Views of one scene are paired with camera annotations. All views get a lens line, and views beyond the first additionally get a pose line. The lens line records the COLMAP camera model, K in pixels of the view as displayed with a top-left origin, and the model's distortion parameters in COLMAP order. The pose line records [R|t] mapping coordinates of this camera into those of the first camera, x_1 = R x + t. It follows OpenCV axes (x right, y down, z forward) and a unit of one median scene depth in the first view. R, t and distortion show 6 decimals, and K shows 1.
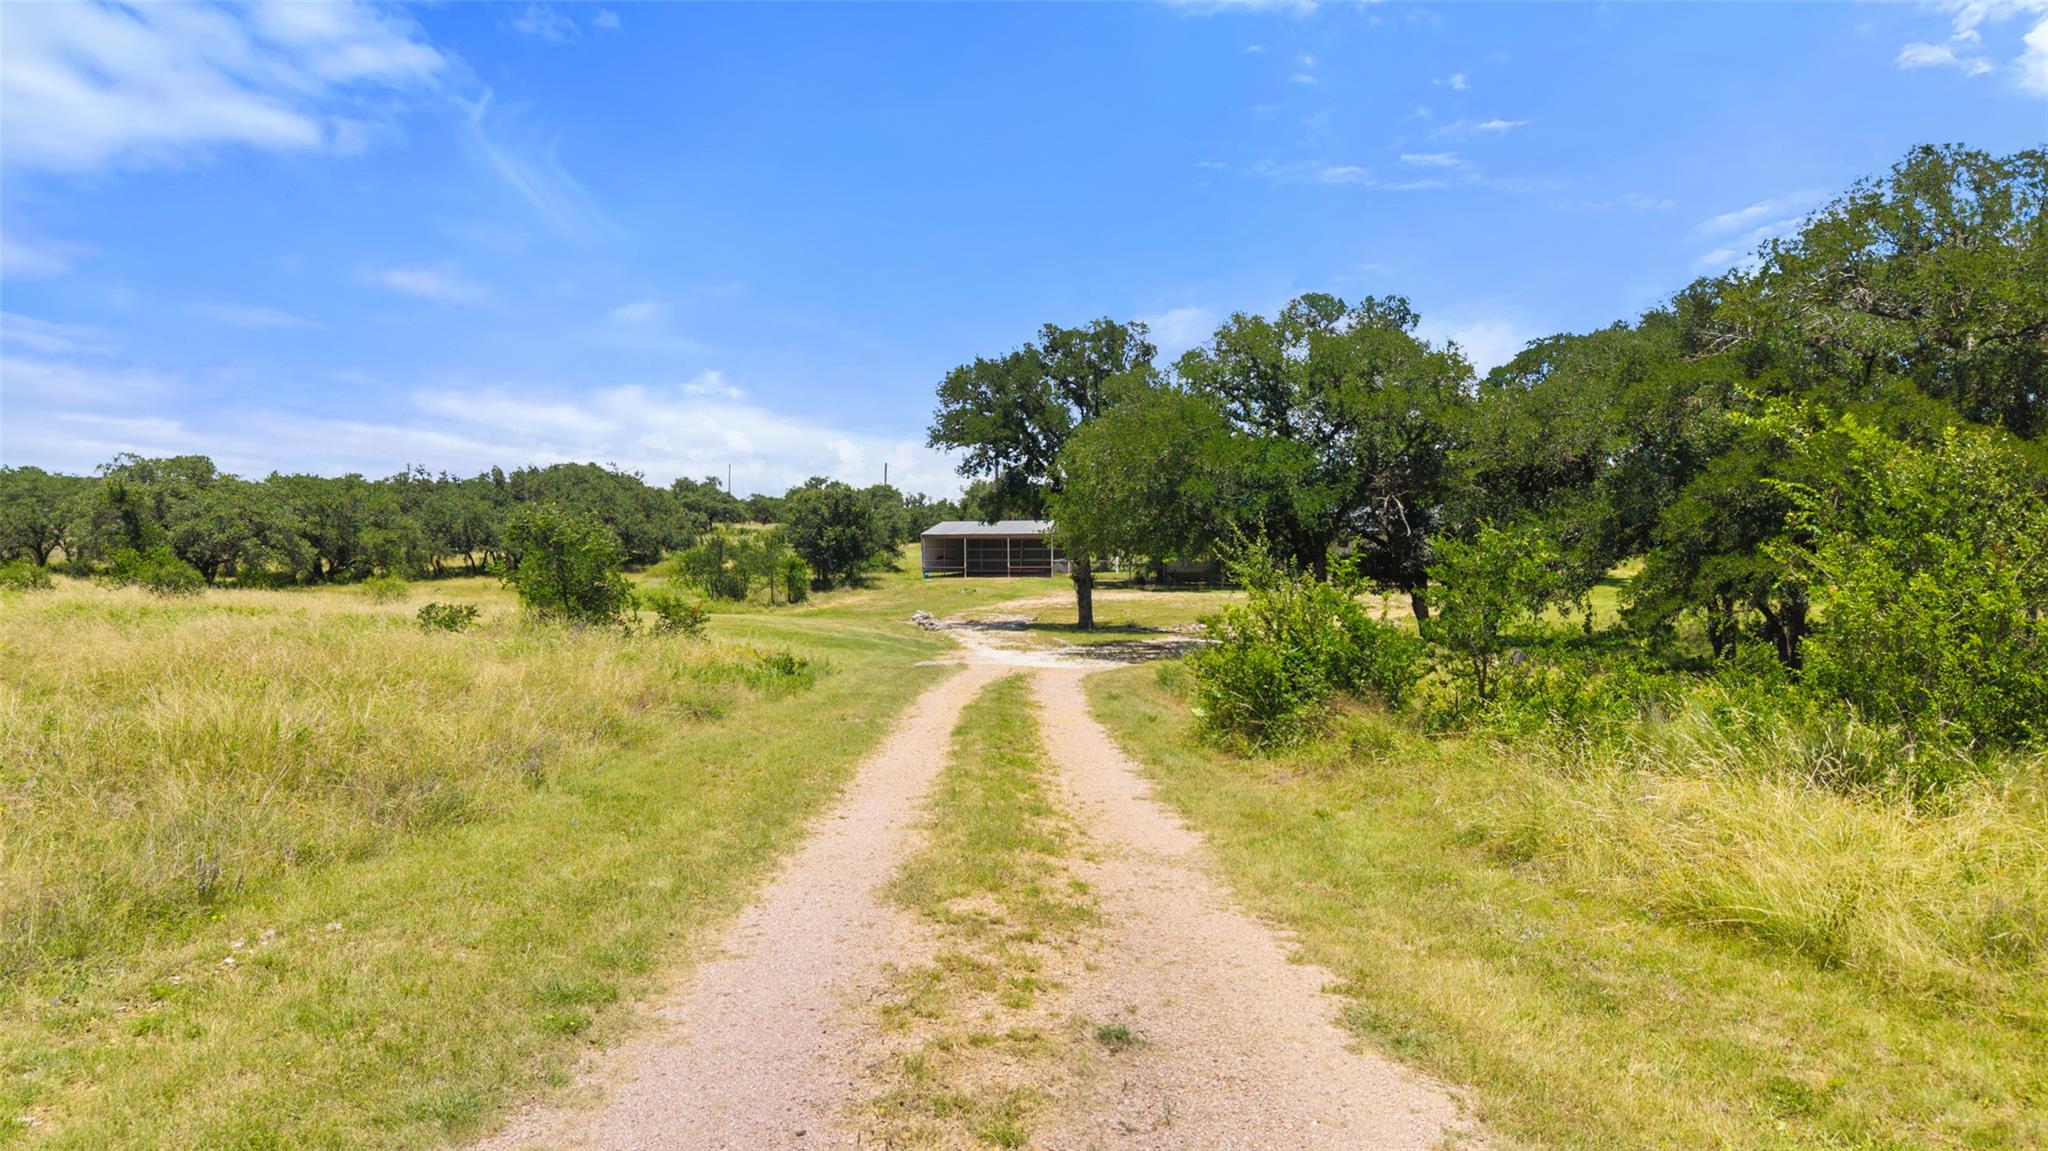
lens RADIAL K [[1306.4, 0, 1001.7], [0, 1306.4, 580.6], [0, 0, 1]] dist [-0.002113, -0.002274]
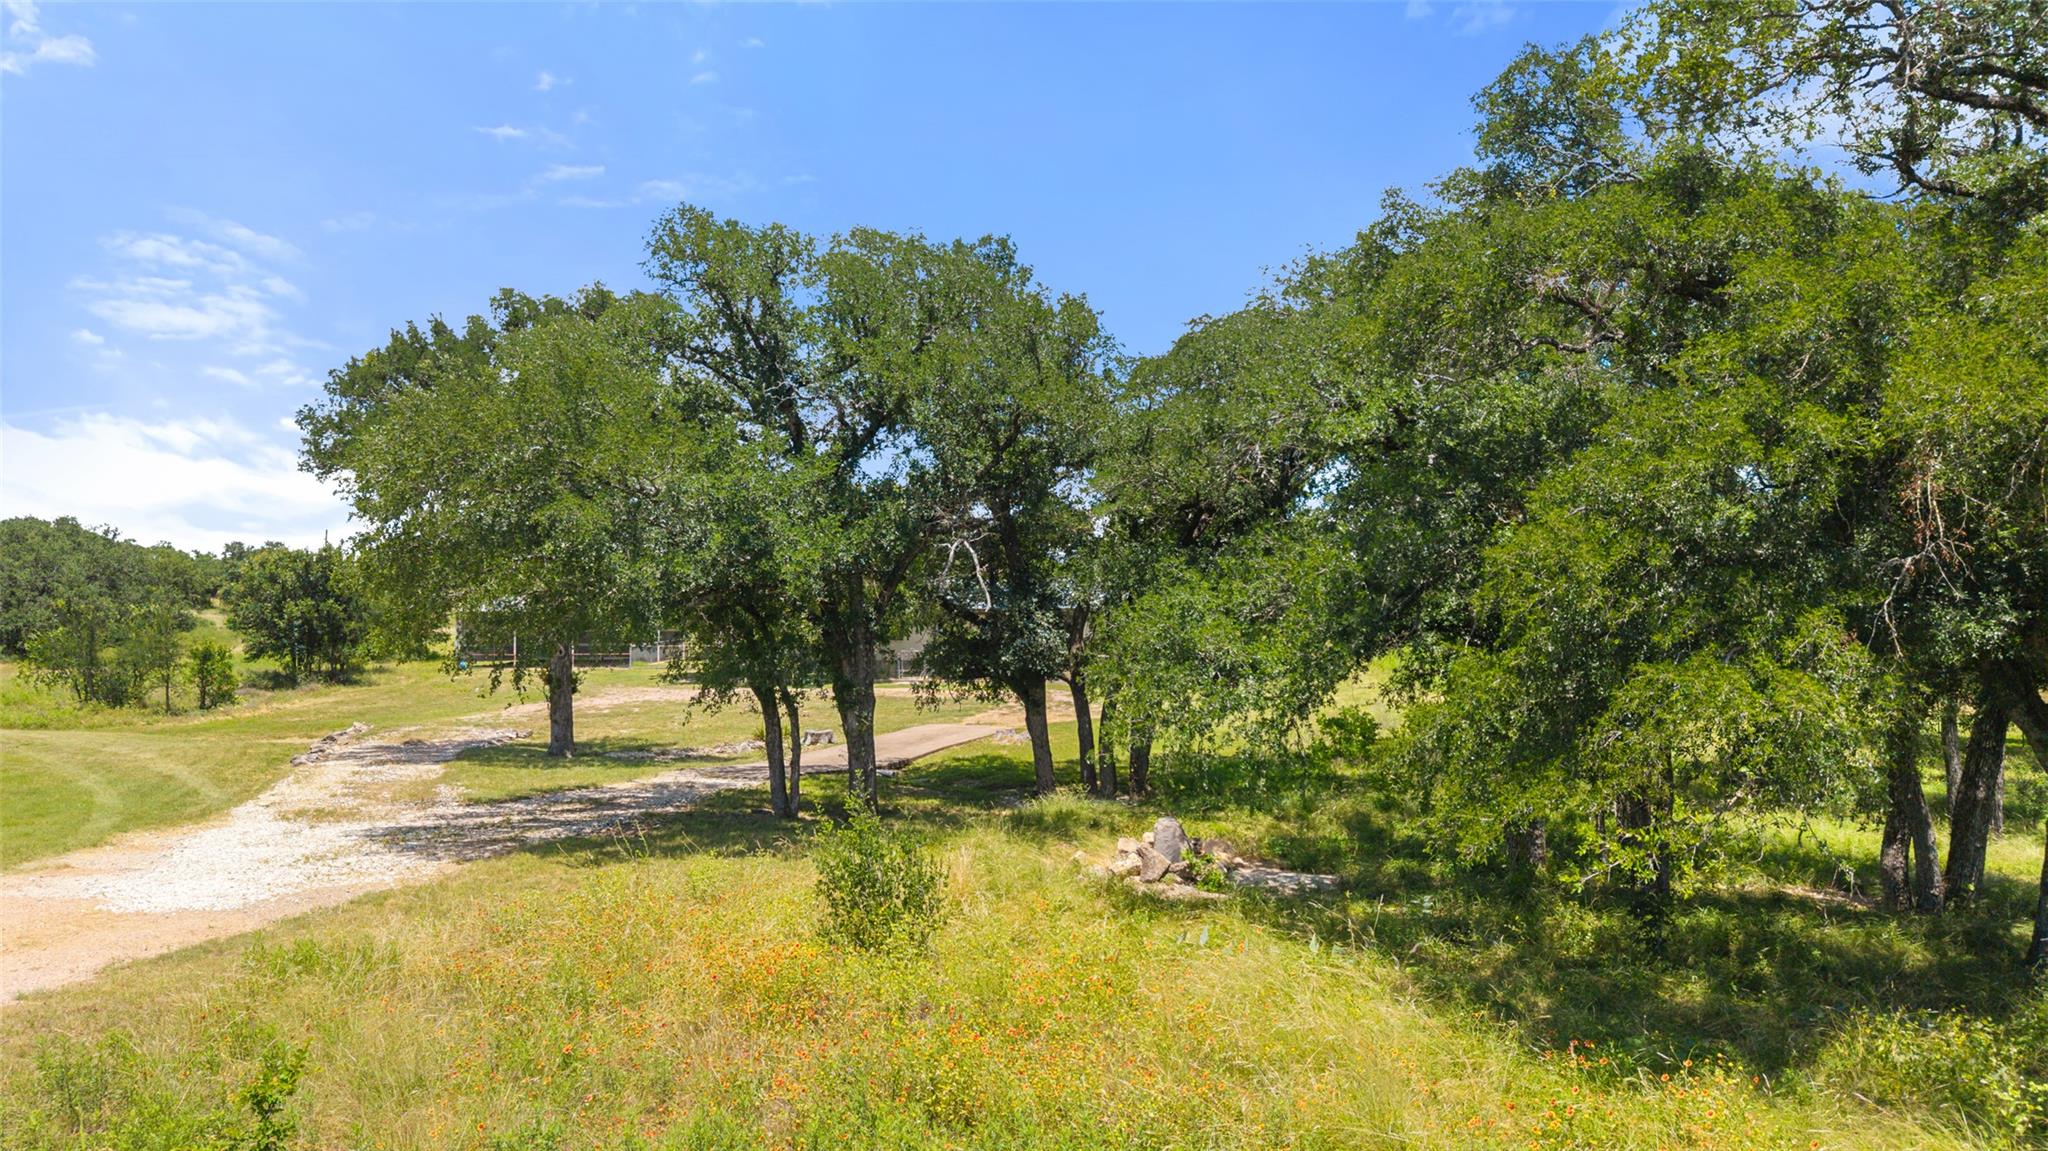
lens RADIAL K [[1306.4, 0, 1019.2], [0, 1306.4, 563.0], [0, 0, 1]] dist [-0.002113, -0.002274]
pose [[0.971918, 0.015277, 0.234824, 0.094355], [0.002595, 0.997134, -0.075614, -0.006271], [-0.235306, 0.074100, 0.969092, 0.221959]]
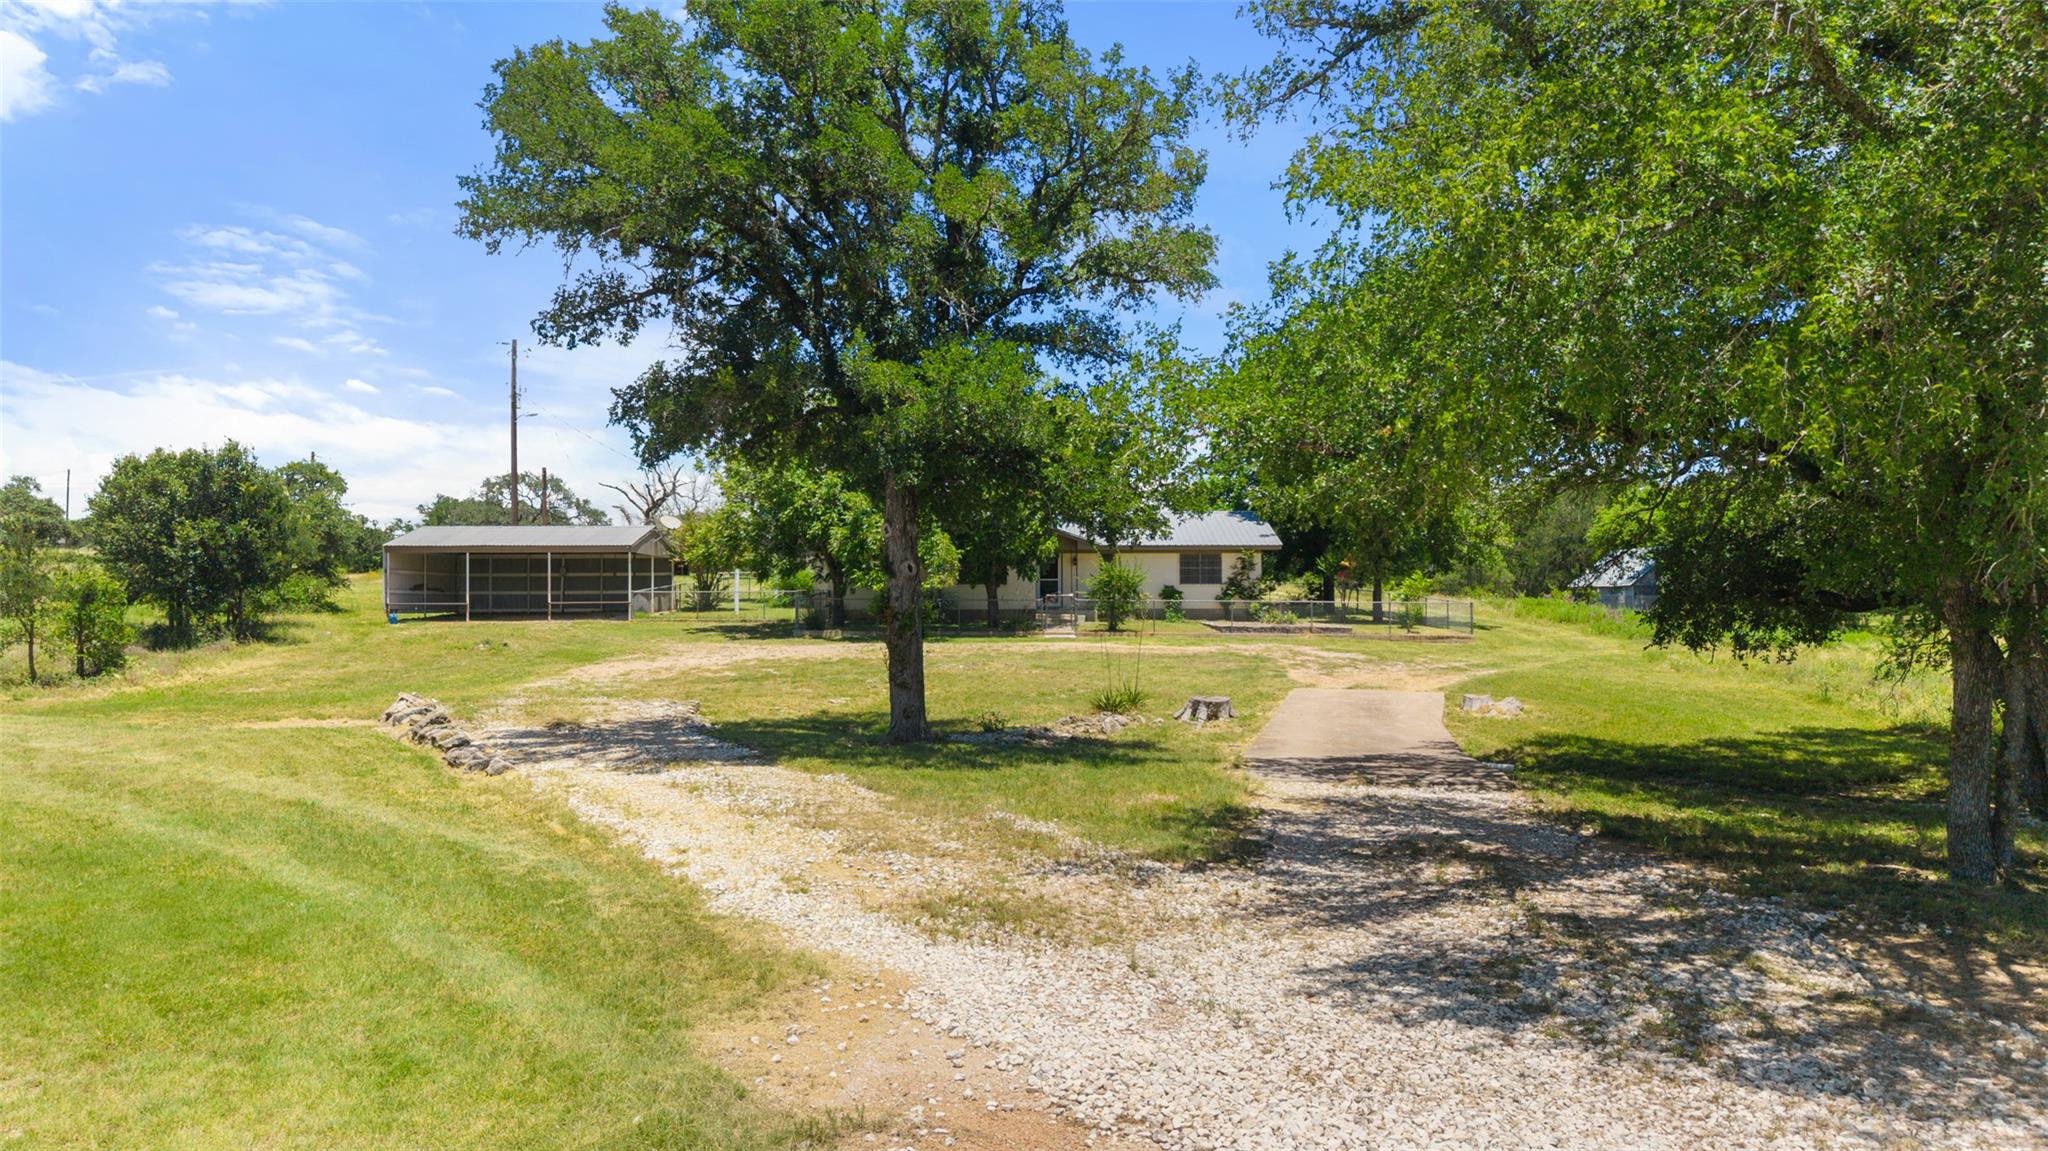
lens RADIAL K [[1306.4, 0, 1012.7], [0, 1306.4, 582.3], [0, 0, 1]] dist [-0.002113, -0.002274]
pose [[0.917194, 0.005462, 0.398404, -0.044833], [0.008637, 0.999399, -0.033585, 0.002397], [-0.398348, 0.034245, 0.916595, 0.450679]]
